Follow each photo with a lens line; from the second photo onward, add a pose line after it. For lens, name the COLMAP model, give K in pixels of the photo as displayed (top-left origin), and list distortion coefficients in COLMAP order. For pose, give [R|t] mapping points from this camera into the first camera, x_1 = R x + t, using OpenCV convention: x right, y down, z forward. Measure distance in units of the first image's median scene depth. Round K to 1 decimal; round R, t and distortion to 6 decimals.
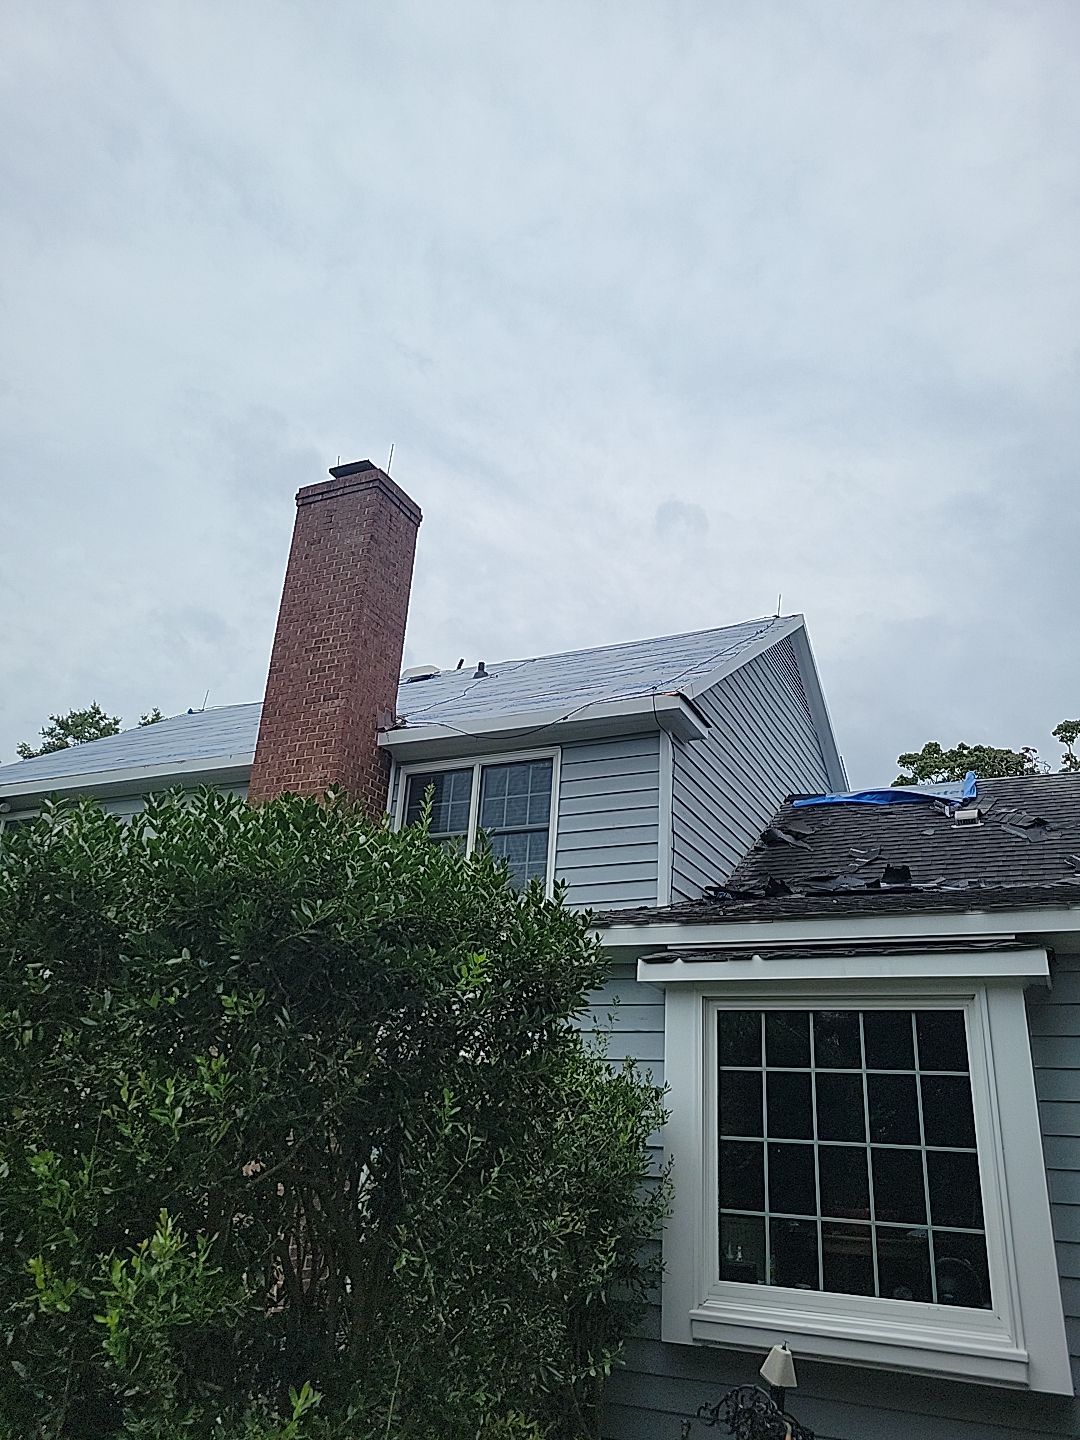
lens RADIAL K [[1089.5, 0, 540.0], [0, 1089.5, 720.0], [0, 0, 1]] dist [0.032042, -0.009455]
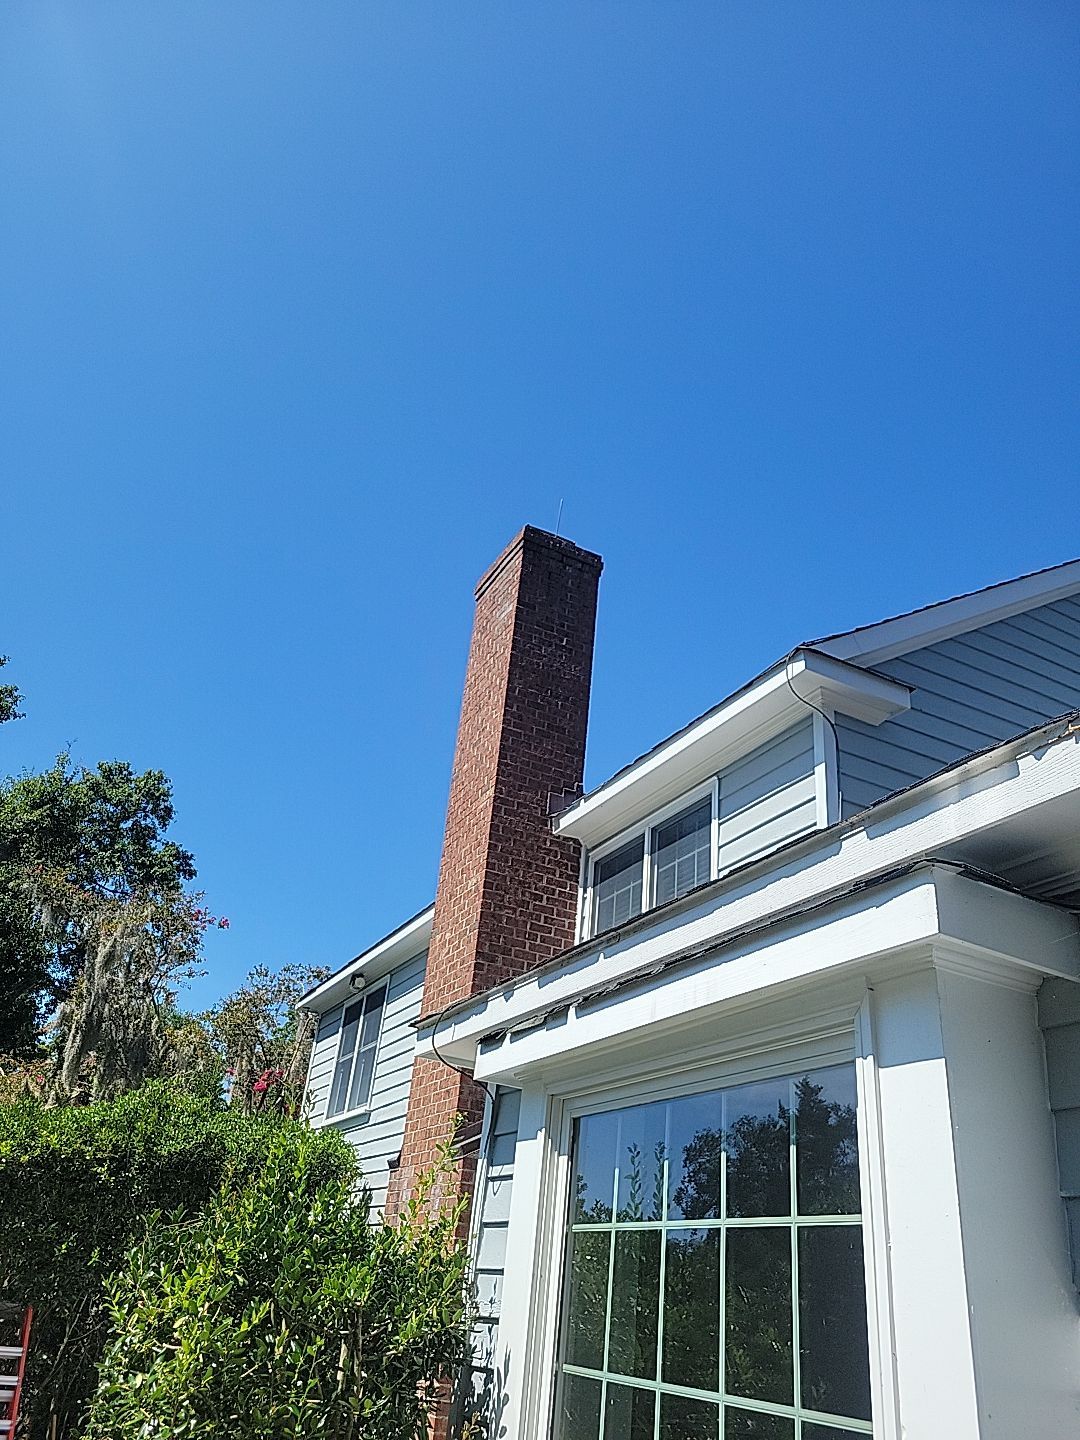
lens RADIAL K [[1089.5, 0, 540.0], [0, 1089.5, 720.0], [0, 0, 1]] dist [0.032042, -0.009455]
pose [[0.796119, -0.277120, -0.537959, 0.305839], [0.190052, 0.958501, -0.212499, 0.112582], [0.574522, 0.066934, 0.815748, 0.316533]]
